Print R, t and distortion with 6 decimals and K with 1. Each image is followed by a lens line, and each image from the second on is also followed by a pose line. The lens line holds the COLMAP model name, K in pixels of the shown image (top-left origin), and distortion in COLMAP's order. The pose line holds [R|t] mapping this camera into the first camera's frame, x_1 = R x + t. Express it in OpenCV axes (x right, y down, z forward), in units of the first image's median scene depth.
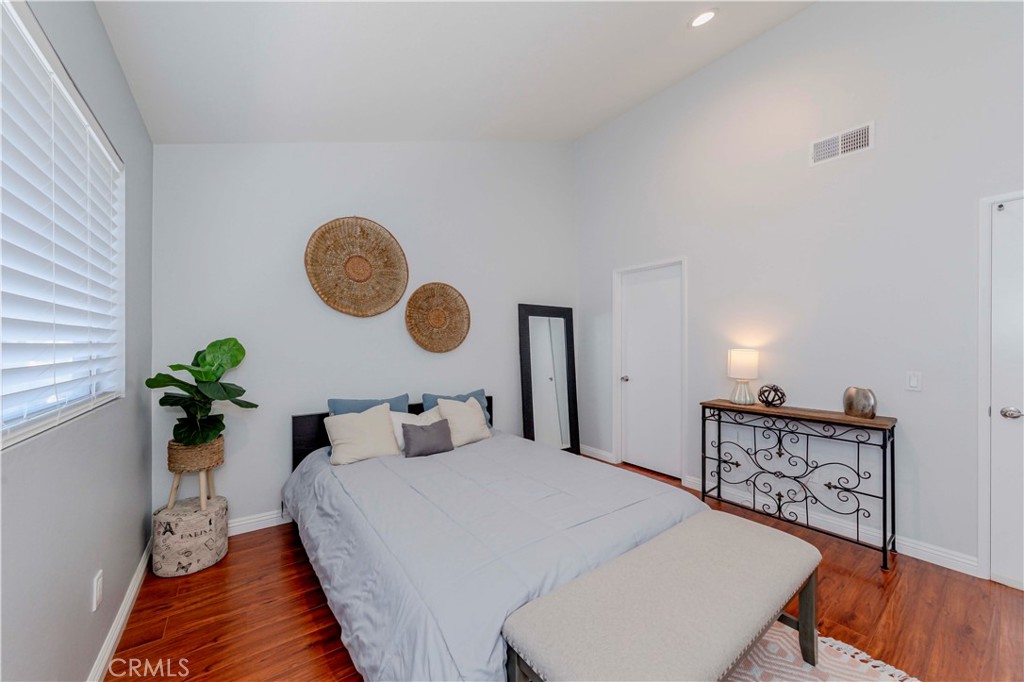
lens RADIAL K [[372.2, 0, 510.3], [0, 372.2, 346.0], [0, 0, 1]] dist [0.000760, -0.006093]
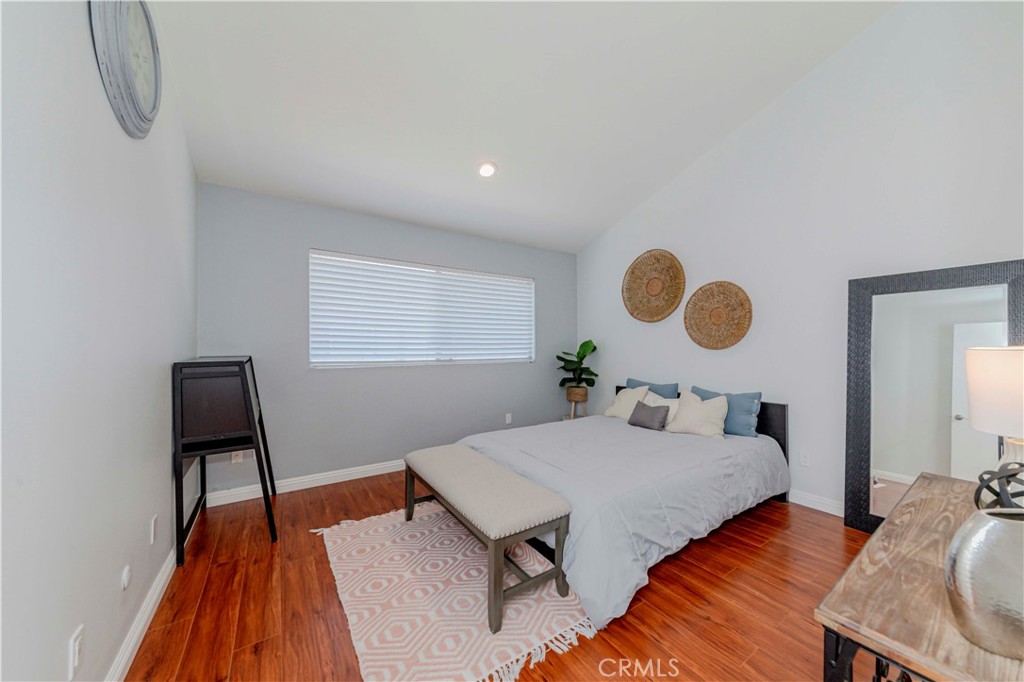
lens RADIAL K [[372.2, 0, 510.3], [0, 372.2, 346.0], [0, 0, 1]] dist [0.000760, -0.006093]
pose [[-0.066445, -0.002012, -0.997788, 0.962643], [-0.002896, 0.999994, -0.001824, 0.012690], [0.997786, 0.002768, -0.066450, 0.552364]]
